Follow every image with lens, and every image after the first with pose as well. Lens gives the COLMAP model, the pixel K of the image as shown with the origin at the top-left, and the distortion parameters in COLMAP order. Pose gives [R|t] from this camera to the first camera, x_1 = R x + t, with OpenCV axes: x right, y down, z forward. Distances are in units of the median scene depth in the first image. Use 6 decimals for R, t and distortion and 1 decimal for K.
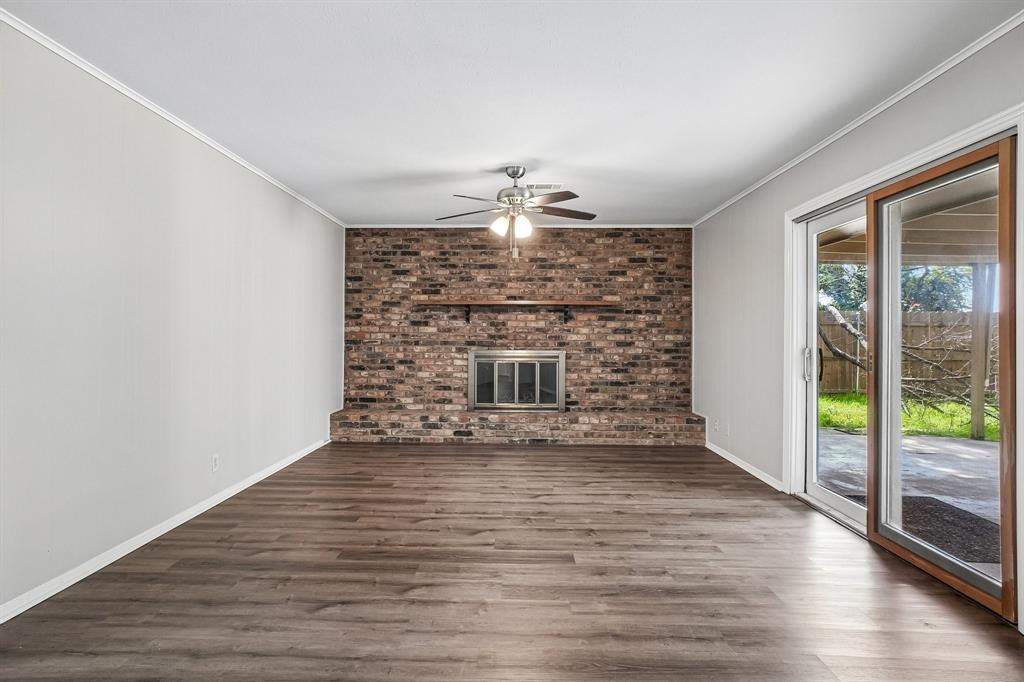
lens RADIAL K [[548.4, 0, 514.9], [0, 548.4, 335.9], [0, 0, 1]] dist [-0.004652, 0.001446]
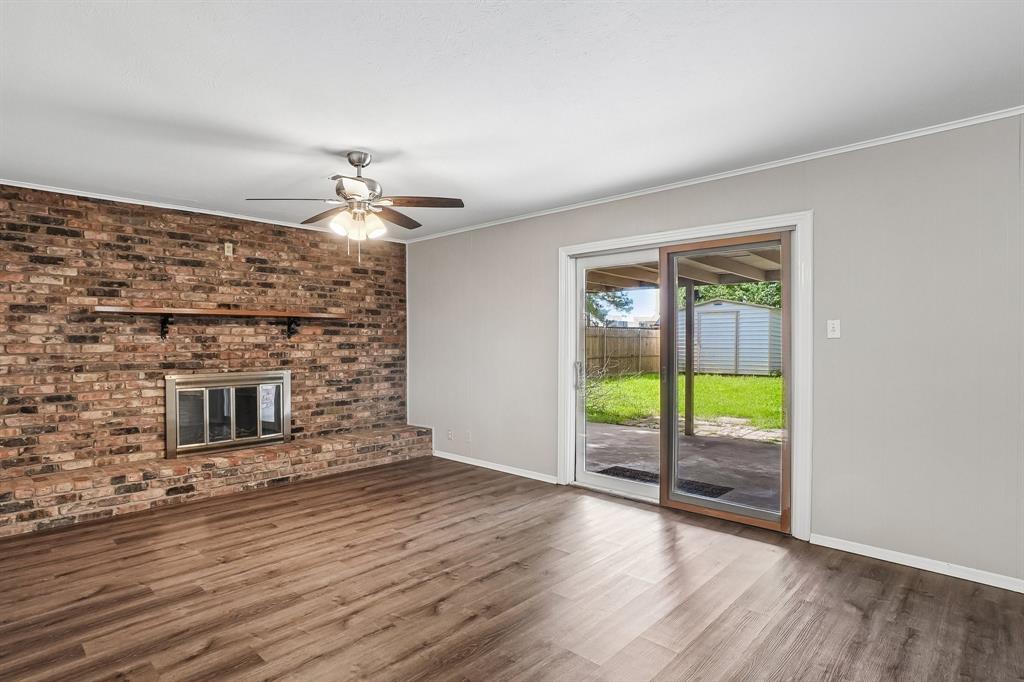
lens RADIAL K [[526.9, 0, 510.1], [0, 526.9, 347.4], [0, 0, 1]] dist [-0.054238, 0.020151]
pose [[0.692190, -0.015677, 0.721545, -0.262666], [0.007349, 0.999865, 0.014674, -0.018257], [-0.721678, -0.004855, 0.692212, 0.190756]]
